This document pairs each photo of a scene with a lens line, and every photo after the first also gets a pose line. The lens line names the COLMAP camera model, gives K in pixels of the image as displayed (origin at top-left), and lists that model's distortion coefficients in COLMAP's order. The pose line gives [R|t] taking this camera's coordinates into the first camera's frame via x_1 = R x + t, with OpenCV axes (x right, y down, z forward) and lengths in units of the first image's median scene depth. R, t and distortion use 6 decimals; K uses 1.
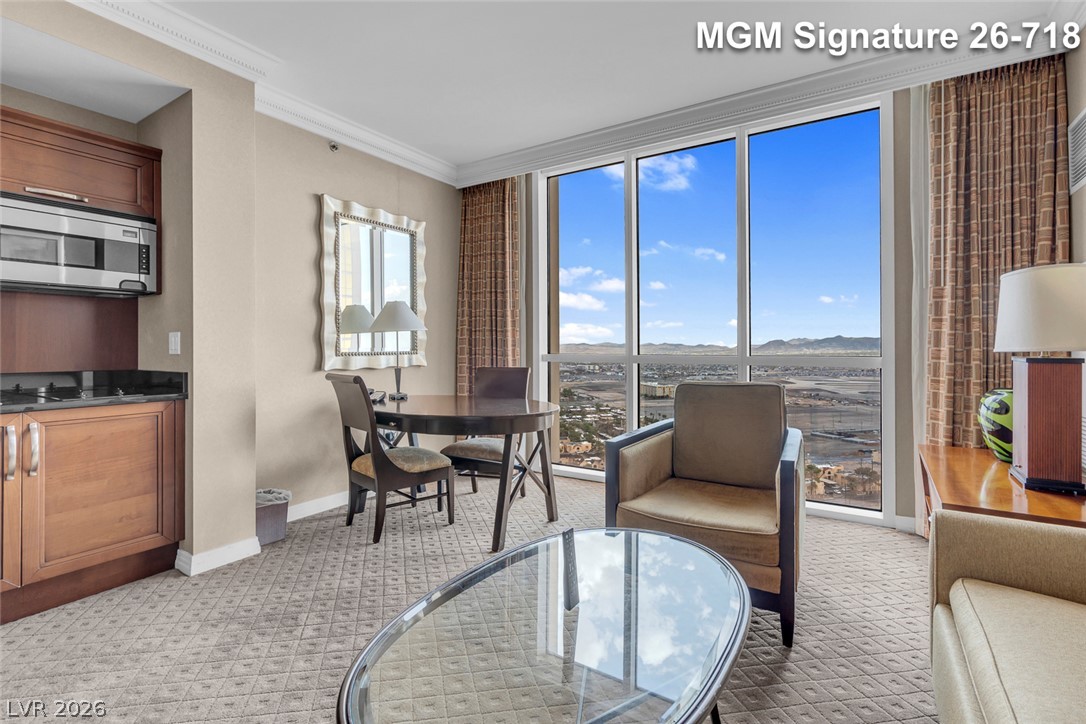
lens RADIAL K [[501.8, 0, 544.6], [0, 501.8, 348.3], [0, 0, 1]] dist [-0.009556, 0.003130]
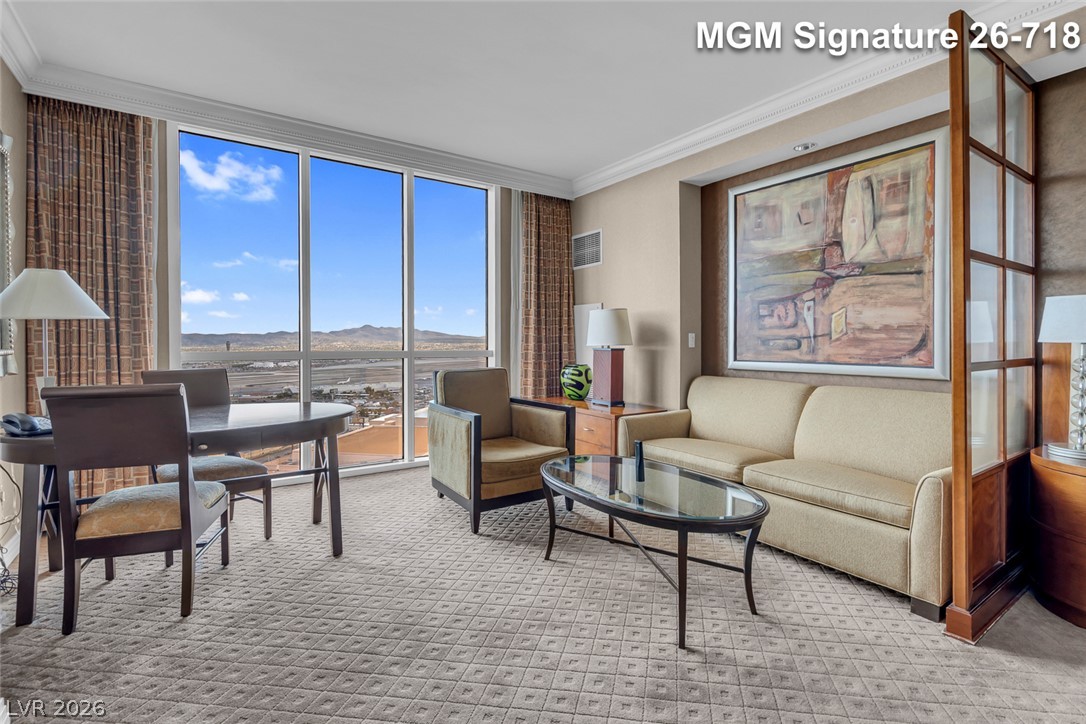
lens RADIAL K [[501.8, 0, 532.2], [0, 501.8, 346.0], [0, 0, 1]] dist [-0.009556, 0.003130]
pose [[0.388569, -0.005299, 0.921404, -0.824755], [0.003507, 0.999985, 0.004272, -0.001184], [-0.921413, 0.001572, 0.388582, 0.296427]]
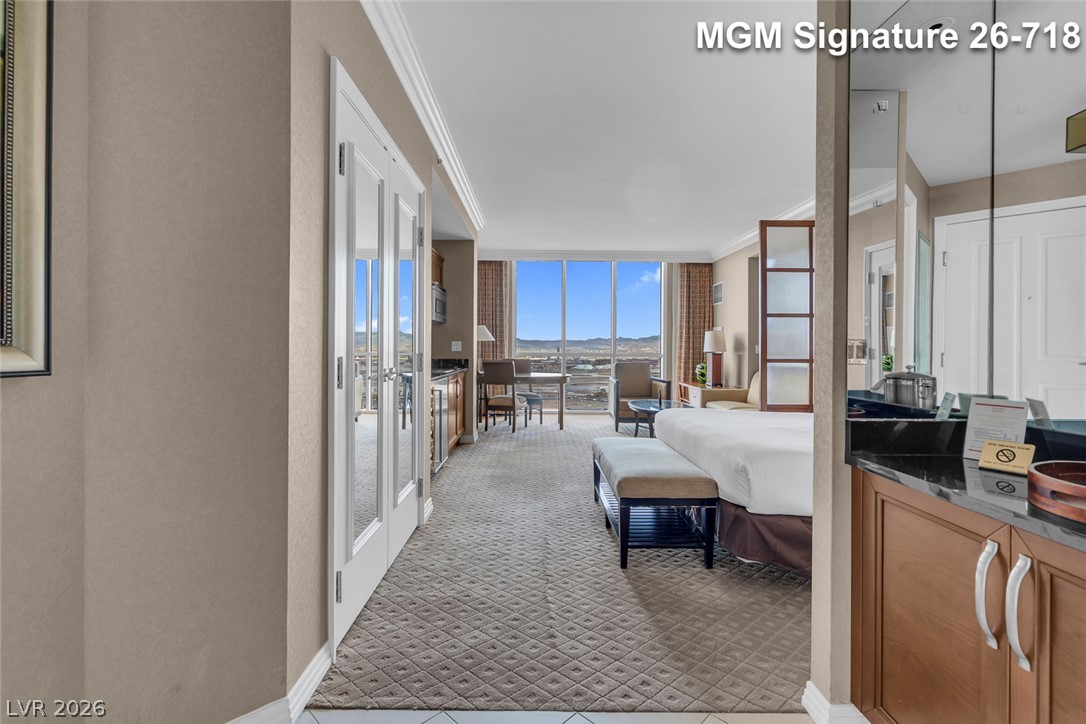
lens RADIAL K [[503.8, 0, 535.4], [0, 503.8, 348.6], [0, 0, 1]] dist [-0.009146, 0.005564]
pose [[0.837085, 0.007311, 0.547024, -1.603432], [-0.007862, 0.999968, -0.001333, -0.001766], [-0.547016, -0.003185, 0.837116, -1.058938]]
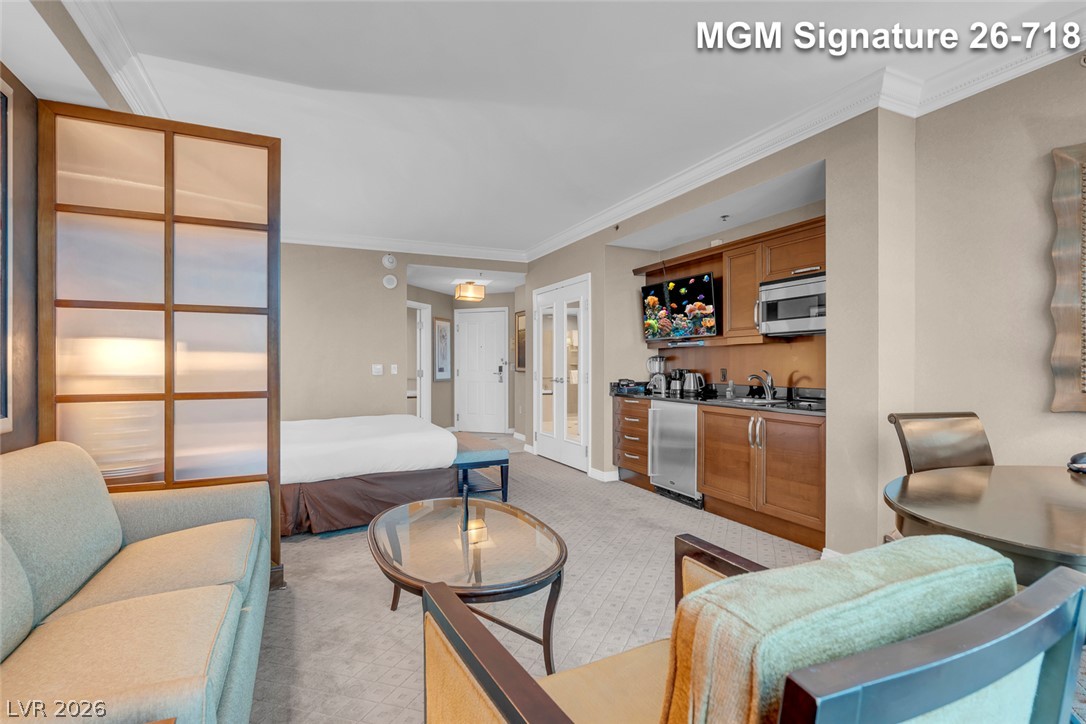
lens RADIAL K [[501.8, 0, 548.3], [0, 501.8, 361.5], [0, 0, 1]] dist [-0.009556, 0.003130]
pose [[-0.509418, -0.002385, -0.860516, 0.593129], [0.001924, 0.999991, -0.003910, -0.026043], [0.860517, -0.003648, -0.509409, 0.922937]]
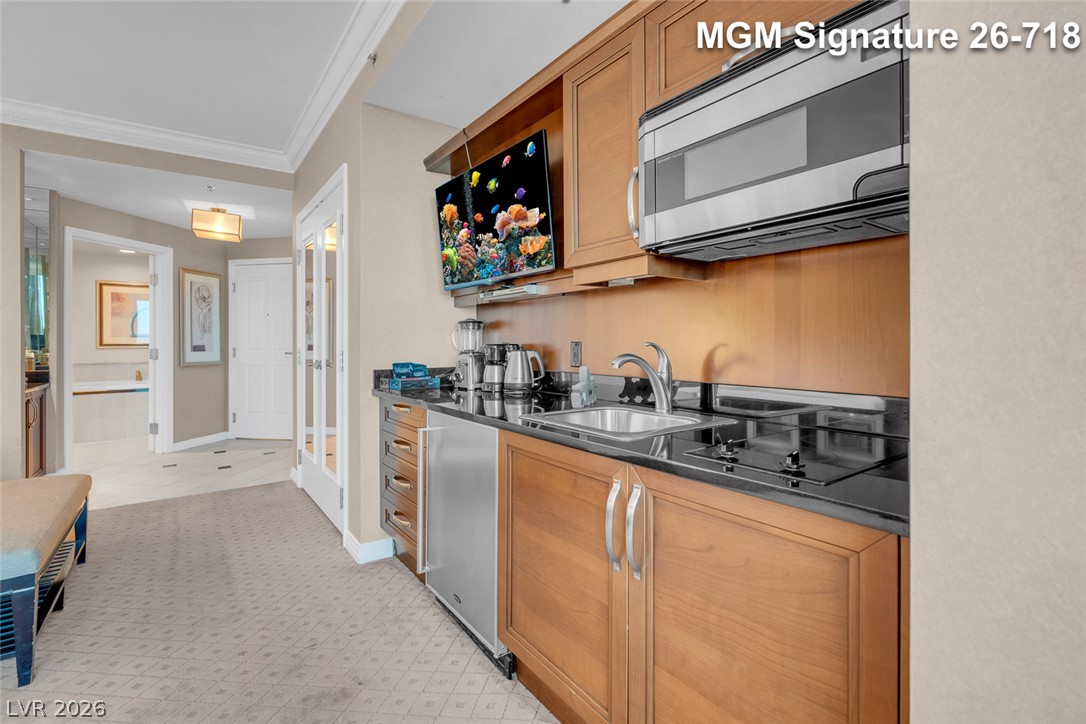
lens RADIAL K [[503.8, 0, 541.7], [0, 503.8, 349.8], [0, 0, 1]] dist [-0.009146, 0.005564]
pose [[-0.371853, 0.010614, -0.928231, -0.360380], [0.001172, 0.999939, 0.010964, -0.002908], [0.928291, 0.002989, -0.371843, 0.839803]]
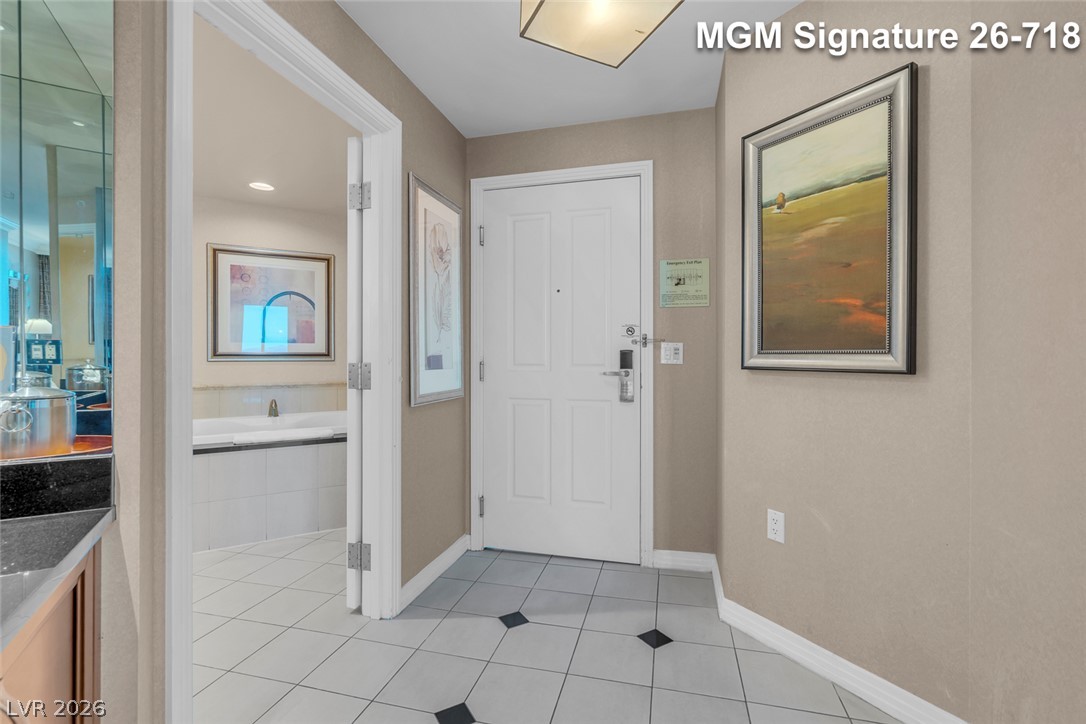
lens RADIAL K [[501.8, 0, 537.3], [0, 501.8, 356.9], [0, 0, 1]] dist [-0.009556, 0.003130]
pose [[-0.463757, 0.005534, -0.885945, -1.024064], [0.003002, 0.999985, 0.004675, -0.001497], [0.885957, -0.000491, -0.463767, -0.647391]]
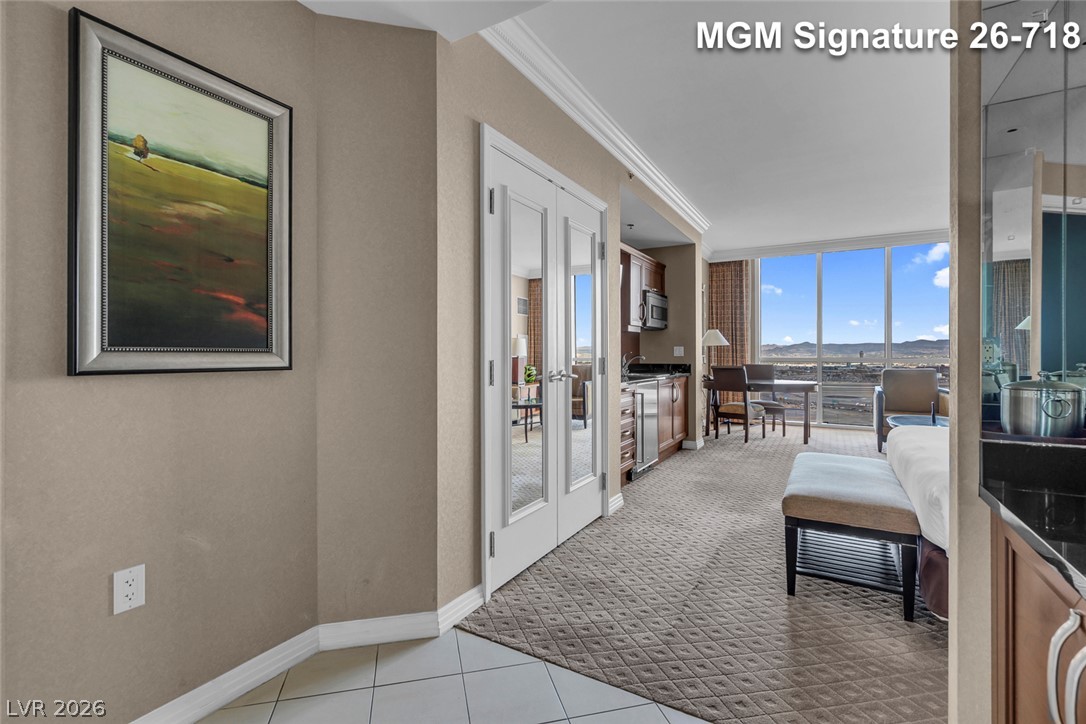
lens RADIAL K [[501.8, 0, 531.4], [0, 501.8, 353.4], [0, 0, 1]] dist [-0.009556, 0.003130]
pose [[0.999336, 0.003165, 0.036311, -1.409776], [-0.003182, 0.999995, 0.000403, -0.001076], [-0.036310, -0.000519, 0.999340, -1.198121]]
